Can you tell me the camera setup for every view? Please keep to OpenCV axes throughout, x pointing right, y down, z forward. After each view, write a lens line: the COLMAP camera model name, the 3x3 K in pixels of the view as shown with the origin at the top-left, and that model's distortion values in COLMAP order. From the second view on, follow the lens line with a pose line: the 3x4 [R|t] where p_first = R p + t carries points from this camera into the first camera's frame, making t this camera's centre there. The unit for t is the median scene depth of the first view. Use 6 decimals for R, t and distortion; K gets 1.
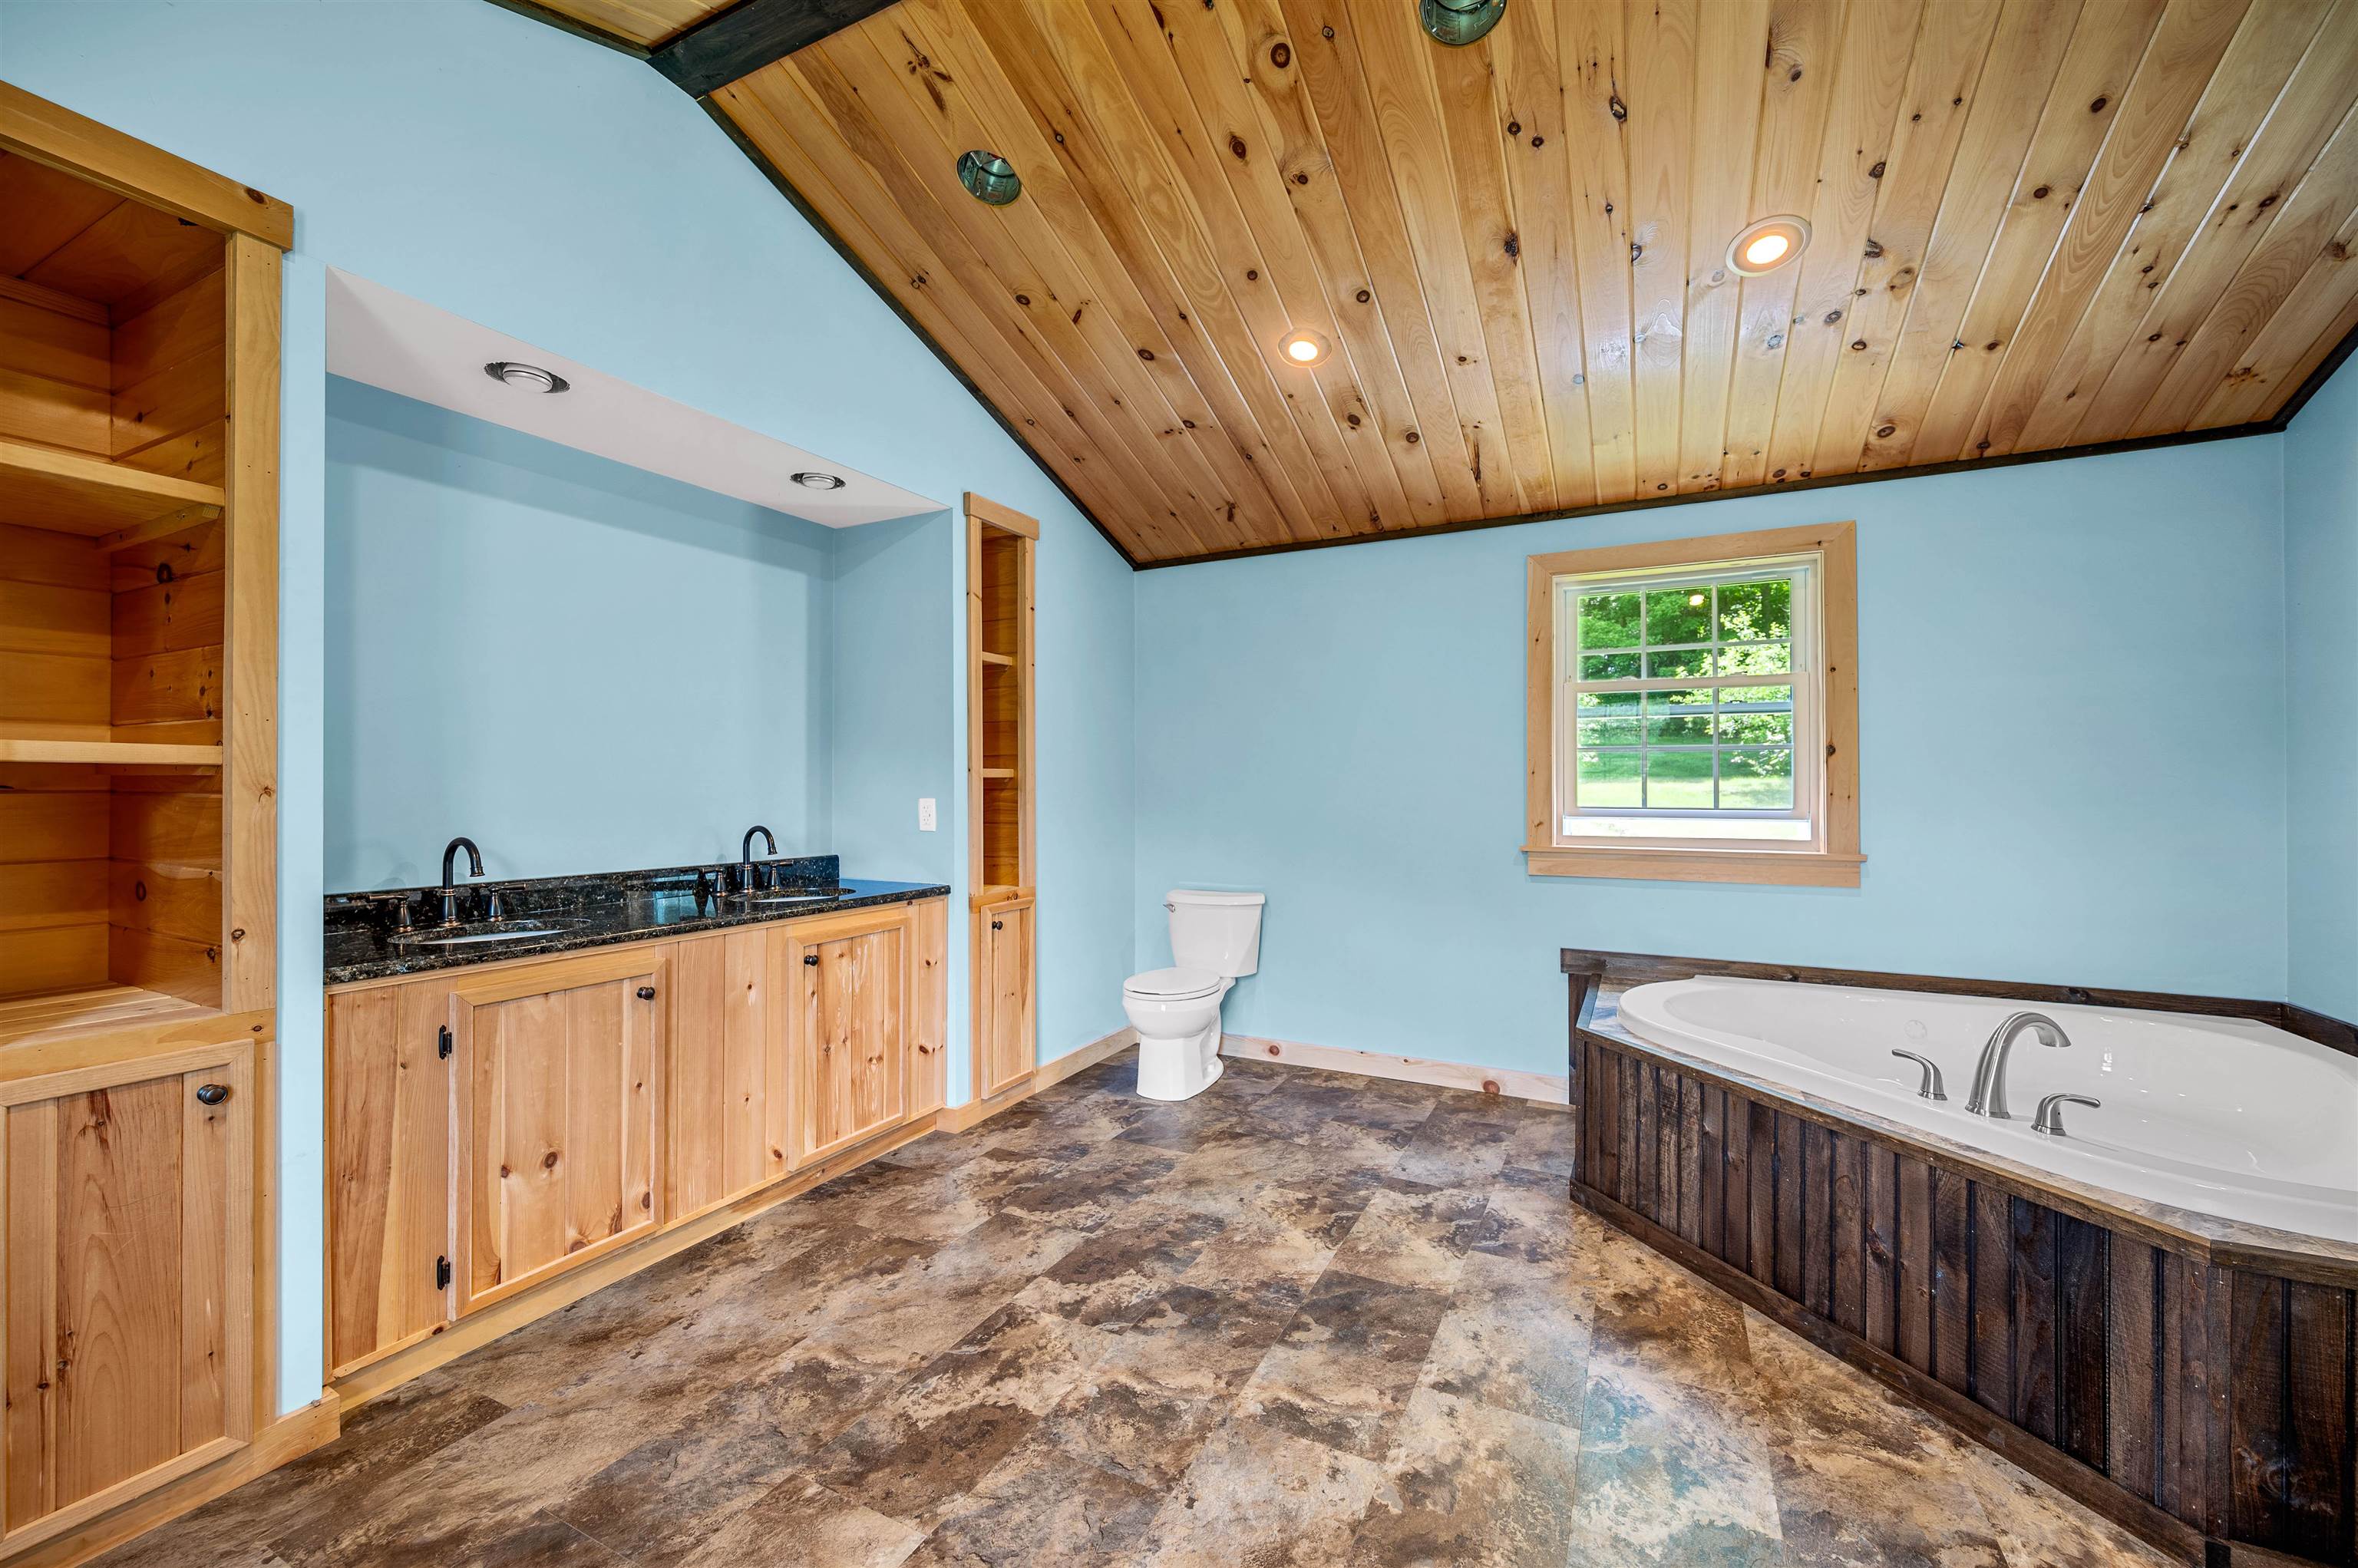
lens RADIAL K [[936.4, 0, 1188.6], [0, 936.4, 776.4], [0, 0, 1]] dist [0.000035, 0.000530]
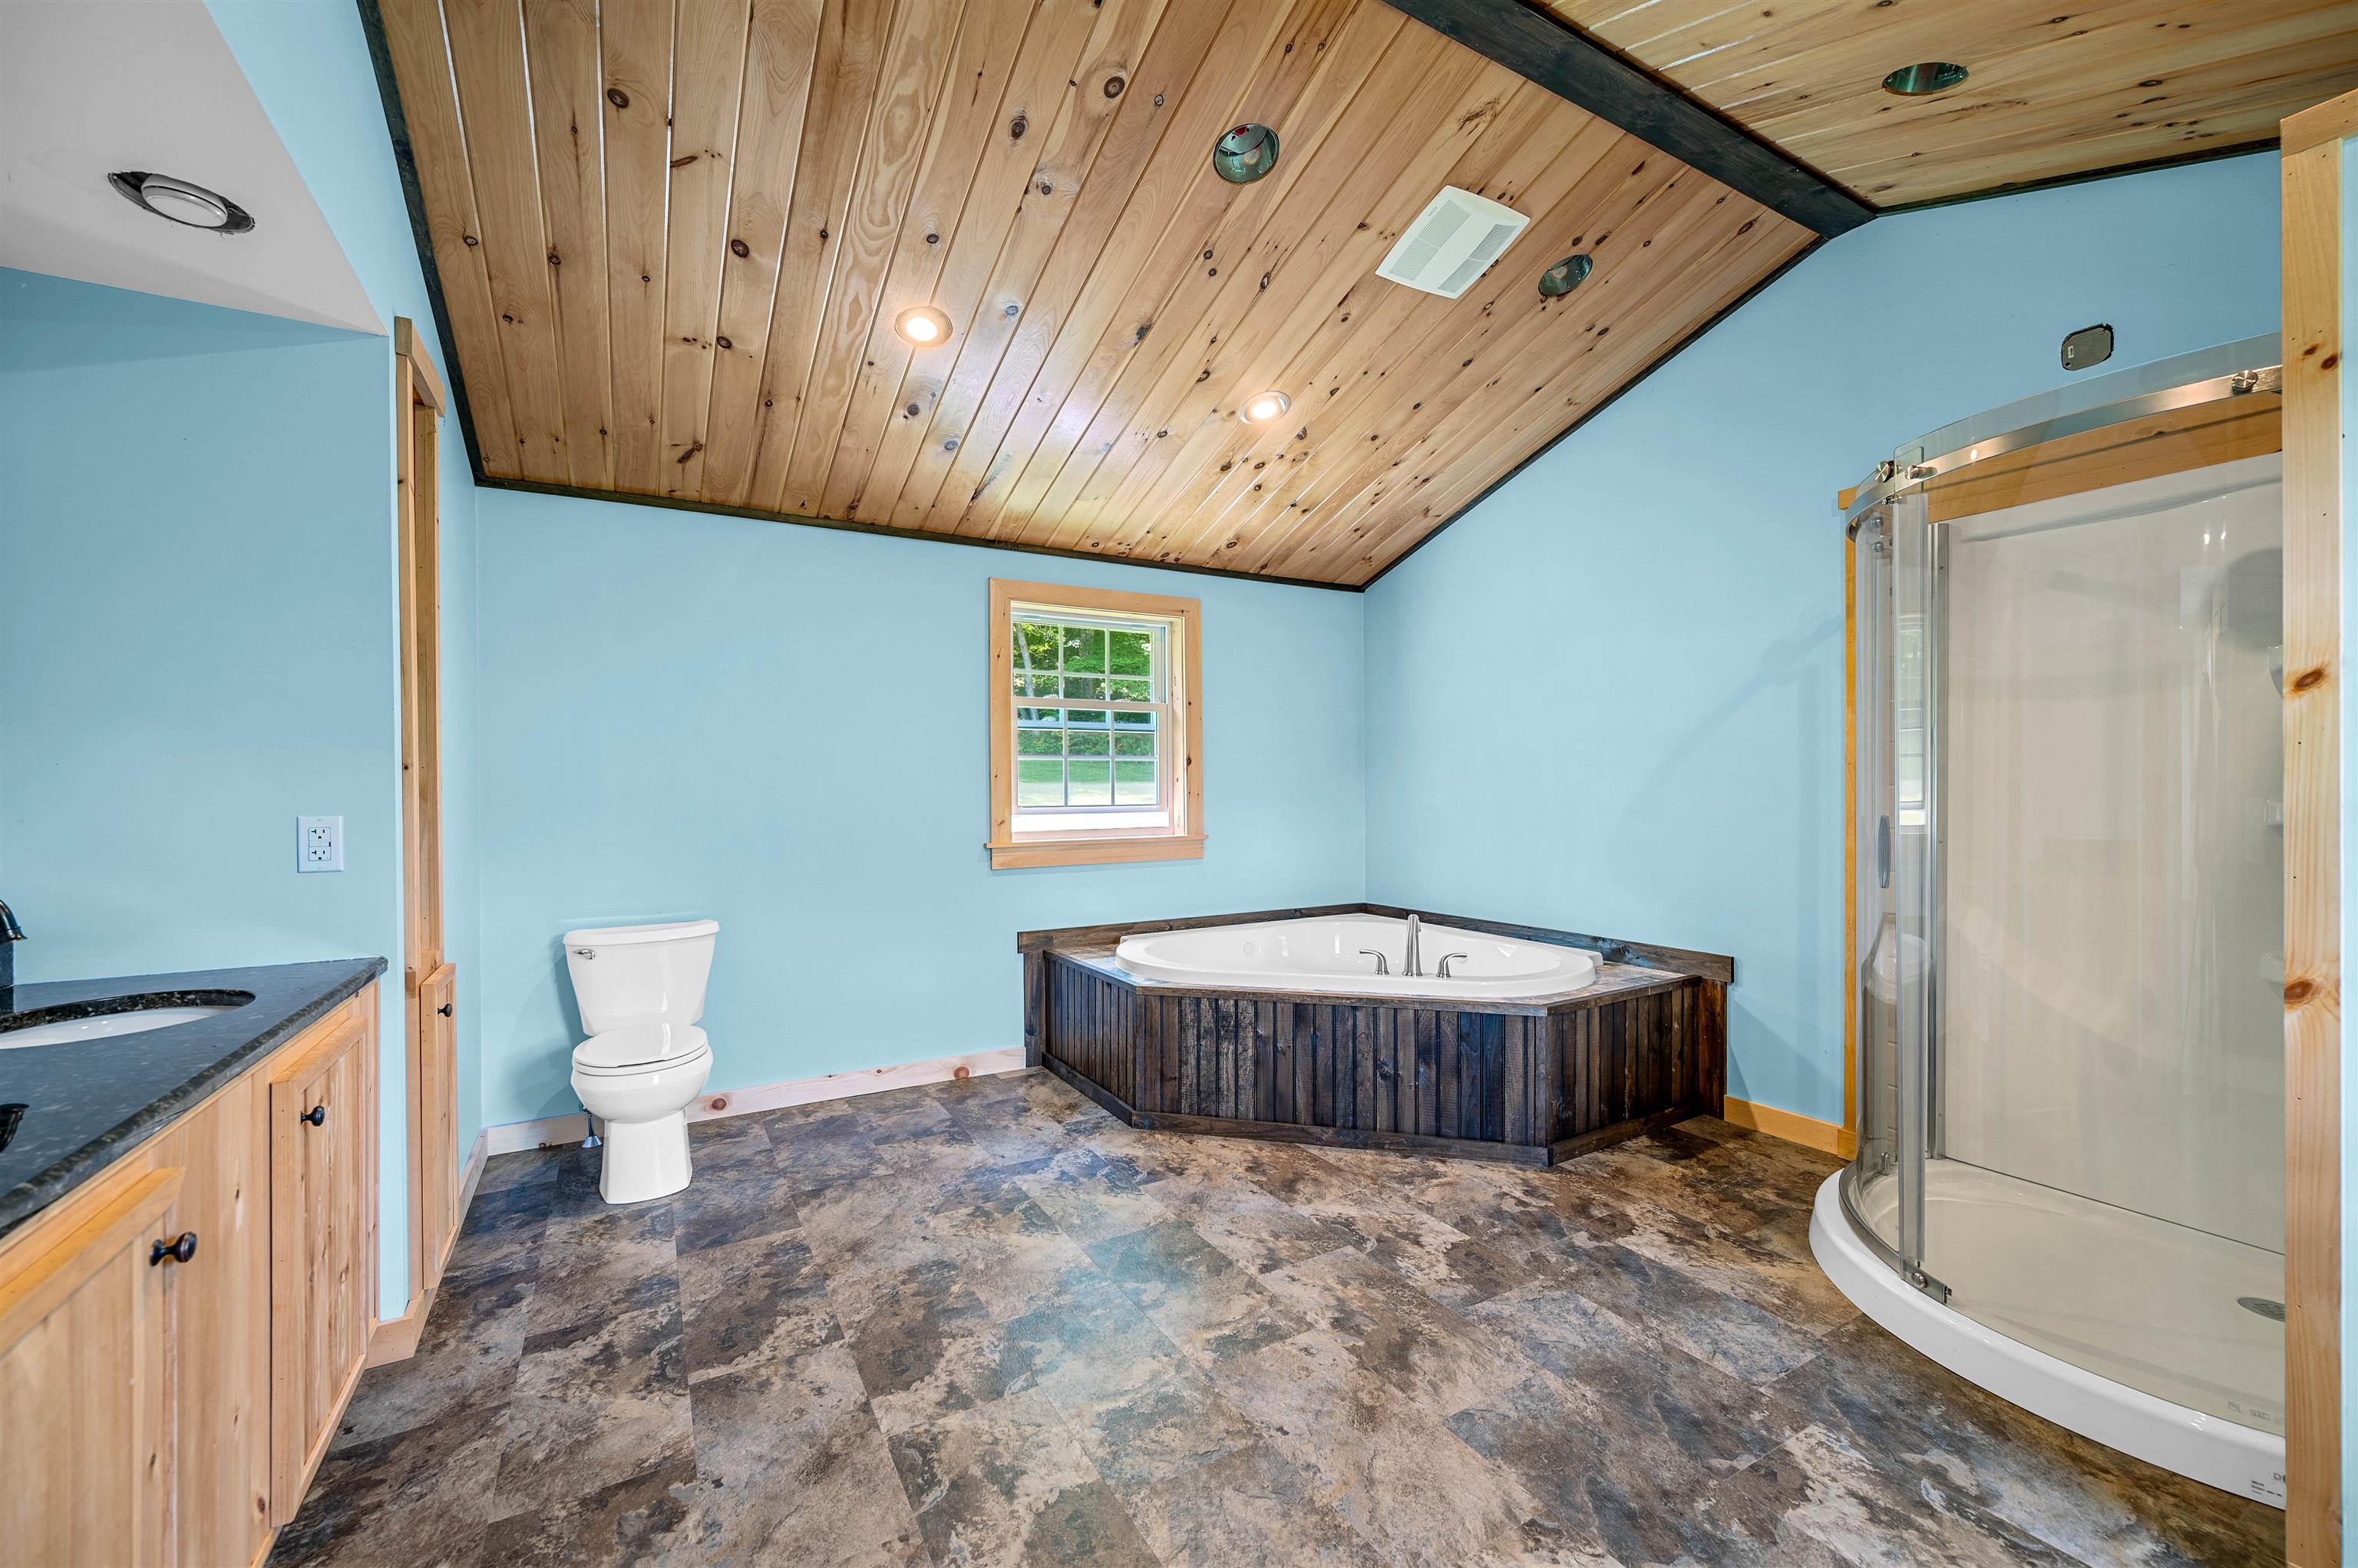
lens RADIAL K [[936.4, 0, 1179.1], [0, 936.4, 785.4], [0, 0, 1]] dist [0.000035, 0.000530]
pose [[0.552816, -0.003090, 0.833298, -0.597089], [-0.000570, 0.999991, 0.004086, 0.002283], [-0.833303, -0.002734, 0.552809, 0.294871]]
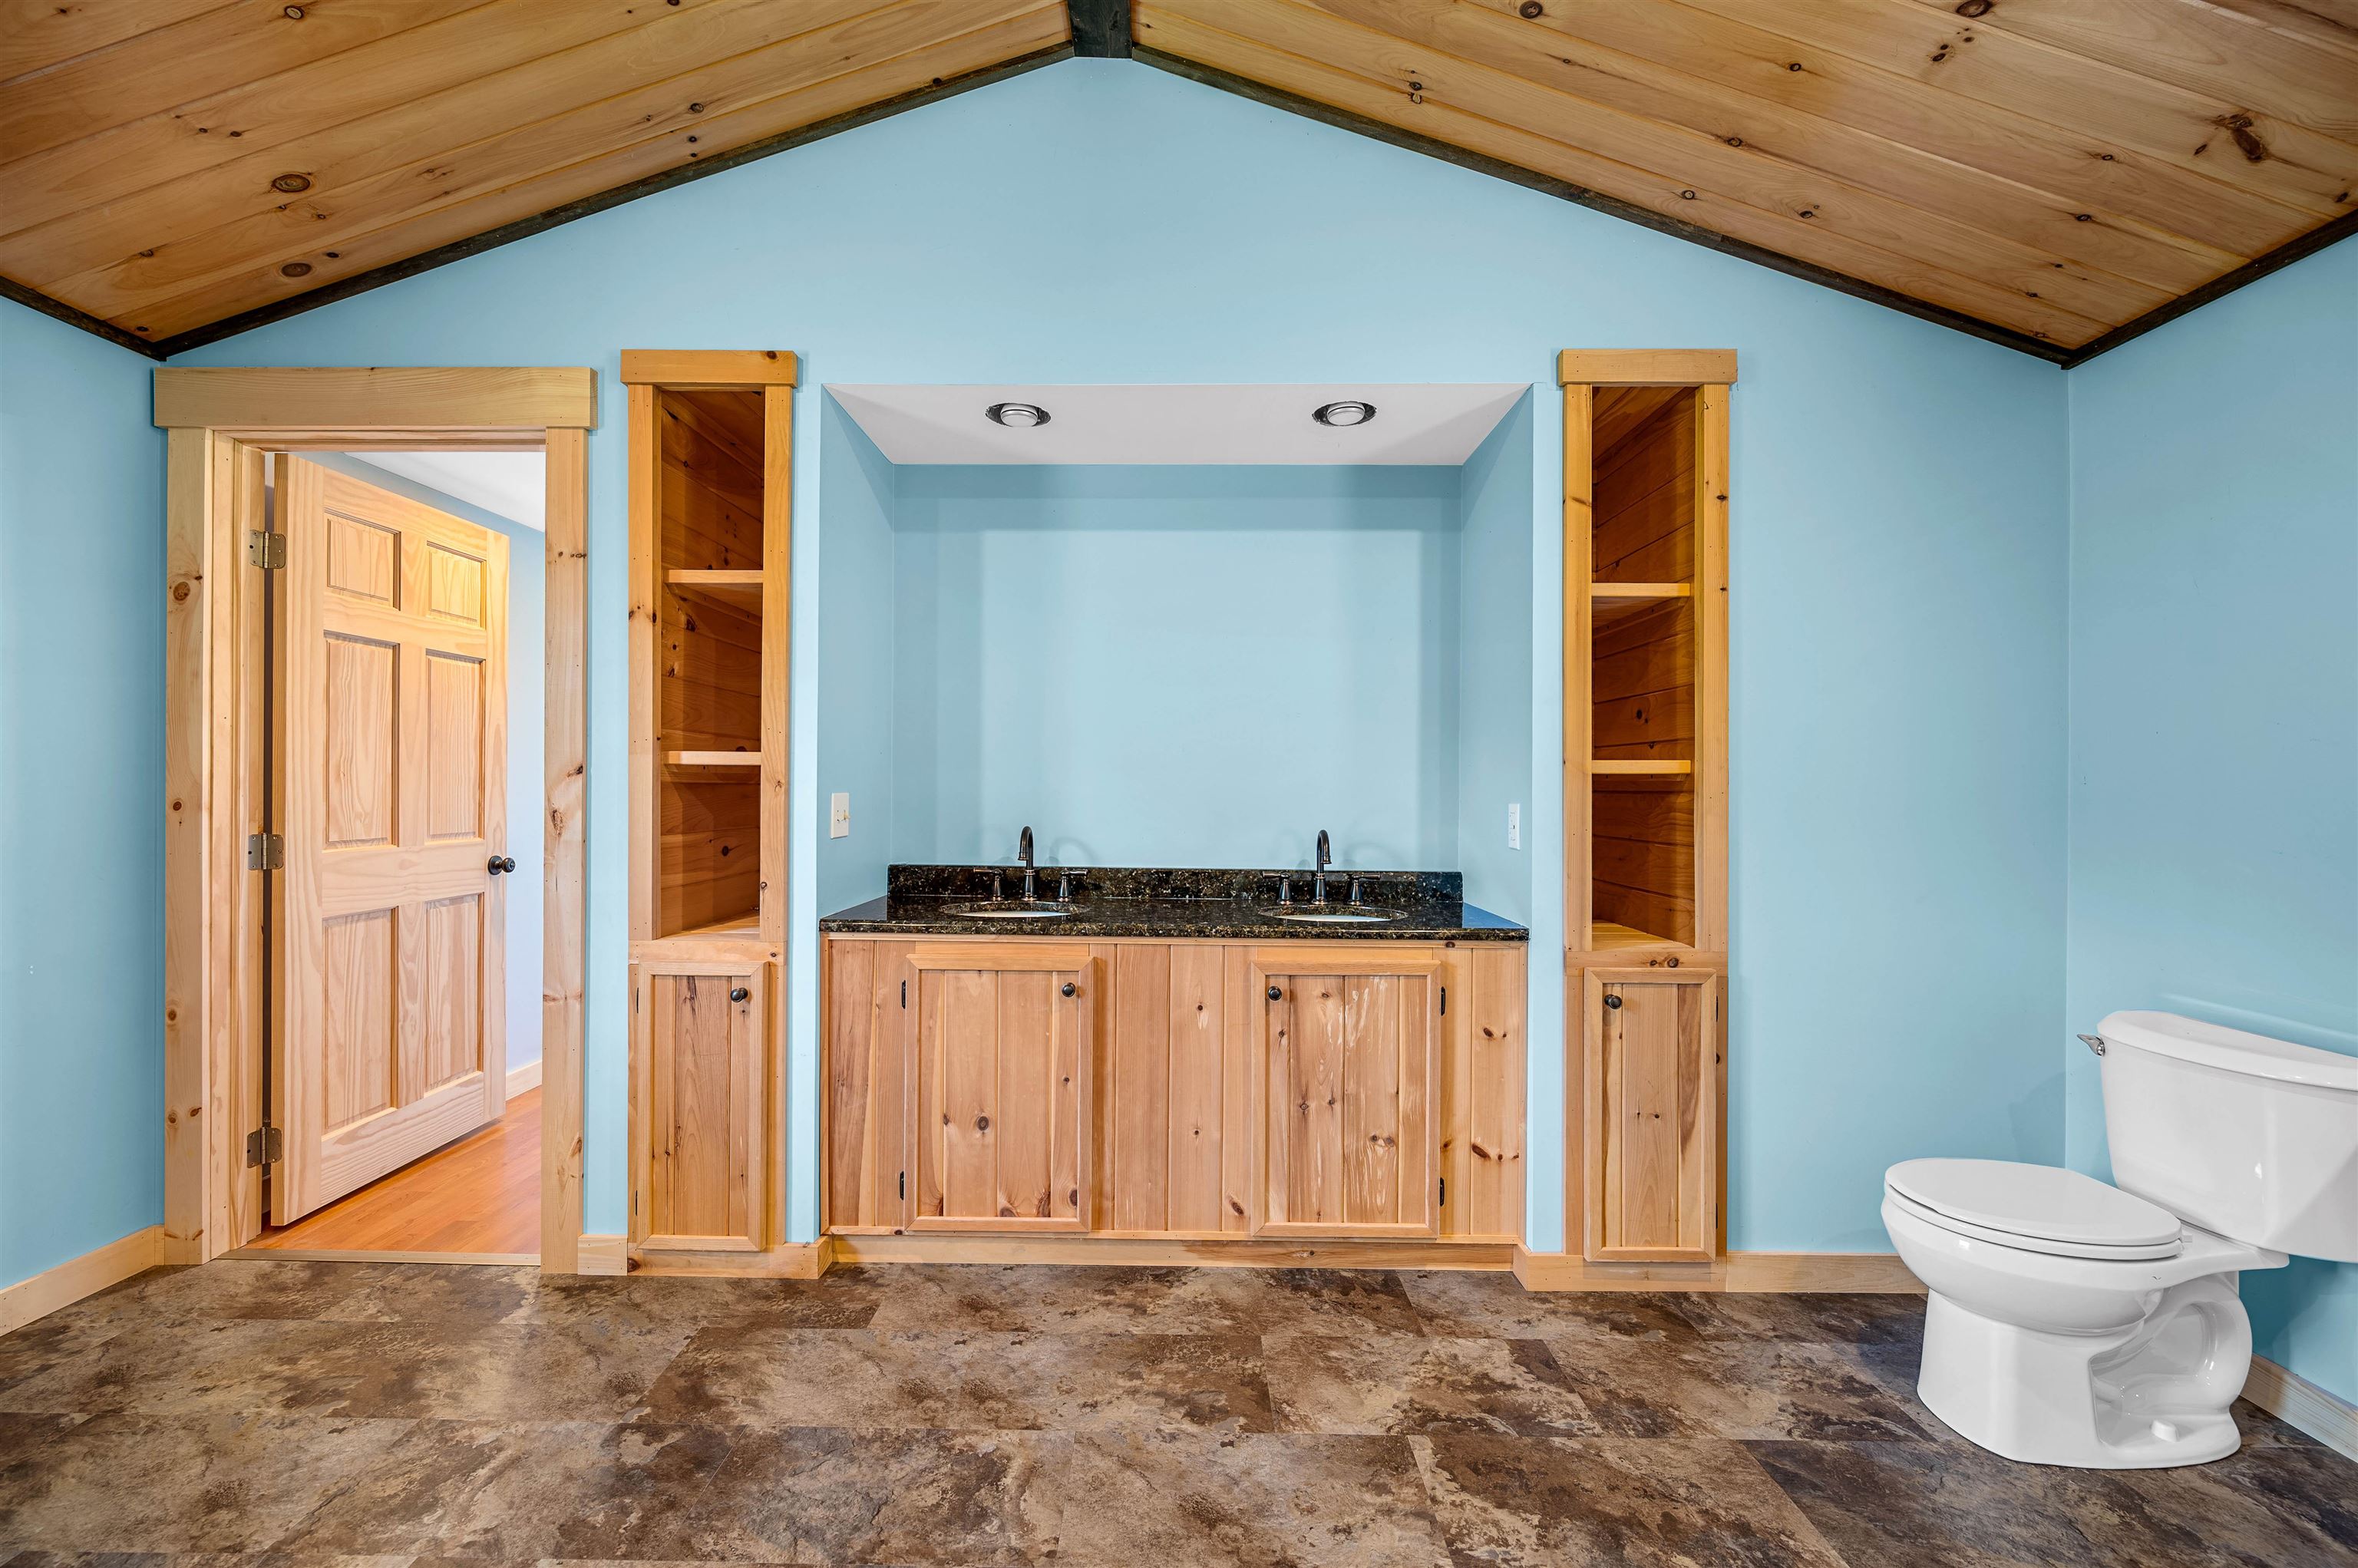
lens RADIAL K [[936.4, 0, 1170.4], [0, 936.4, 783.5], [0, 0, 1]] dist [0.000035, 0.000530]
pose [[0.439287, 0.001832, -0.898345, 0.316707], [0.000563, 0.999997, 0.002315, 0.007881], [0.898346, -0.001523, 0.439285, 0.571601]]
